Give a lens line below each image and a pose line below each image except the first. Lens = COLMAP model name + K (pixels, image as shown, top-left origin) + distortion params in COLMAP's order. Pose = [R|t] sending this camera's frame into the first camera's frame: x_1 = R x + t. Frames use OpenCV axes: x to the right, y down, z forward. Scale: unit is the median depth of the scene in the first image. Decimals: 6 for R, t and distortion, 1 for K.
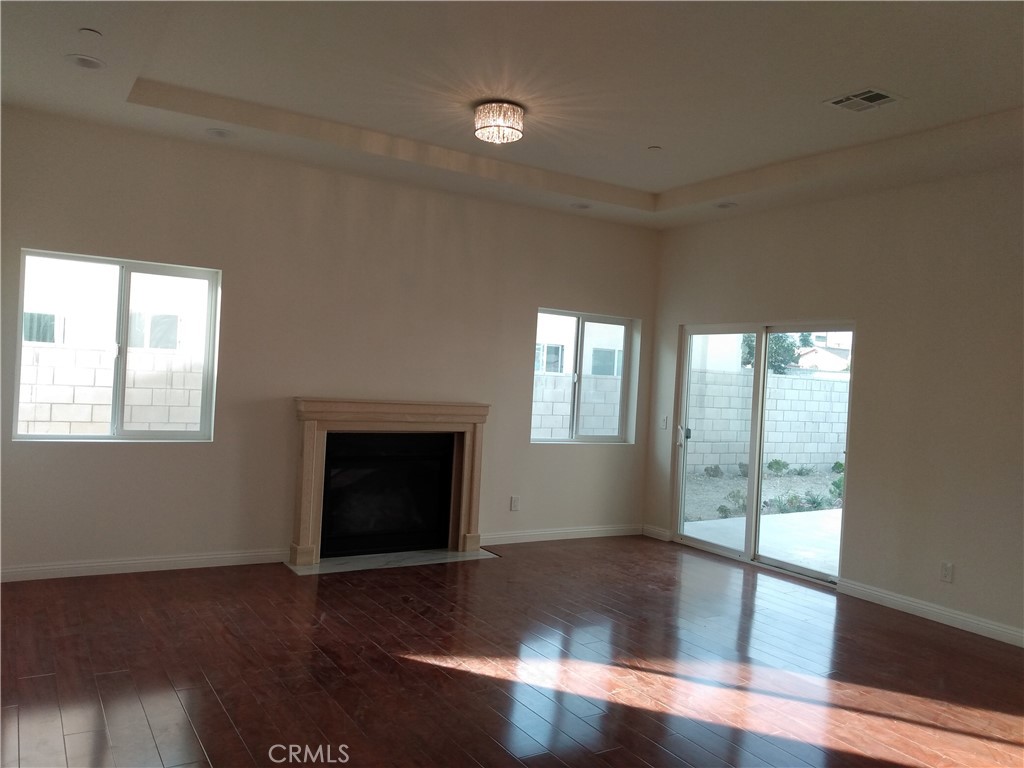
lens RADIAL K [[799.7, 0, 512.0], [0, 799.7, 384.0], [0, 0, 1]] dist [0.145480, -0.276683]
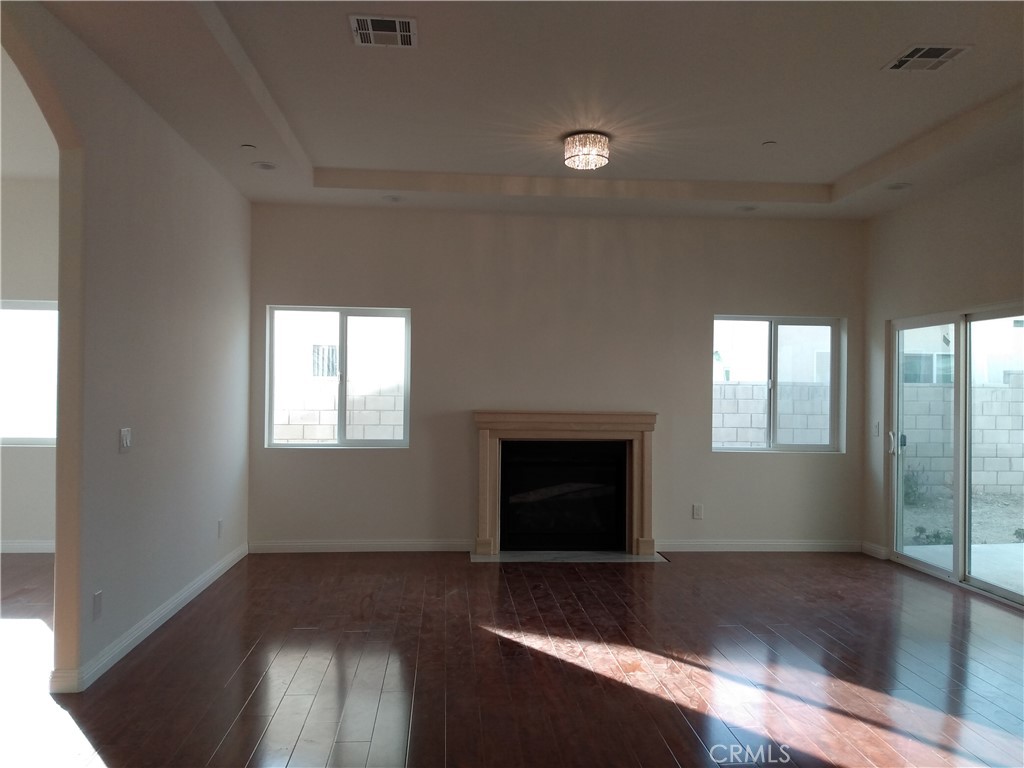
lens RADIAL K [[799.7, 0, 512.0], [0, 799.7, 384.0], [0, 0, 1]] dist [0.145480, -0.276683]
pose [[0.888099, -0.047010, -0.457243, 0.283593], [0.032134, 0.998672, -0.040261, 0.024204], [0.458528, 0.021063, 0.888430, -0.007366]]
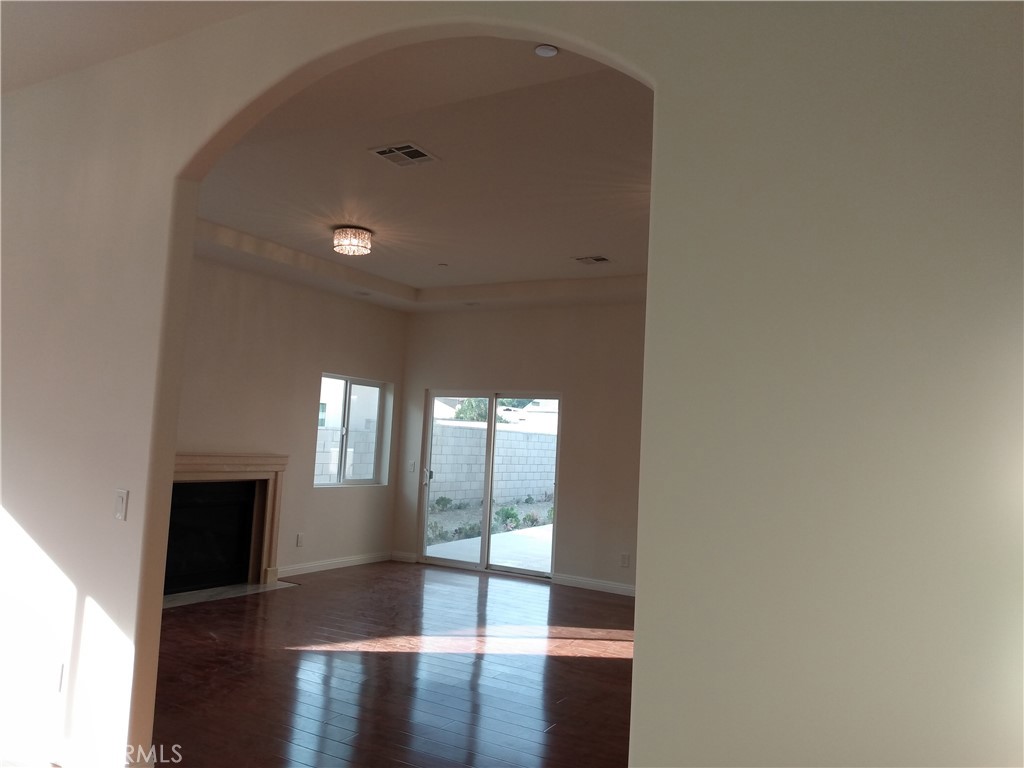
lens RADIAL K [[799.7, 0, 512.0], [0, 799.7, 384.0], [0, 0, 1]] dist [0.145480, -0.276683]
pose [[0.884750, 0.024960, 0.465397, -0.294998], [0.001566, 0.998400, -0.056523, -0.010932], [-0.466063, 0.050738, 0.883296, -0.206524]]
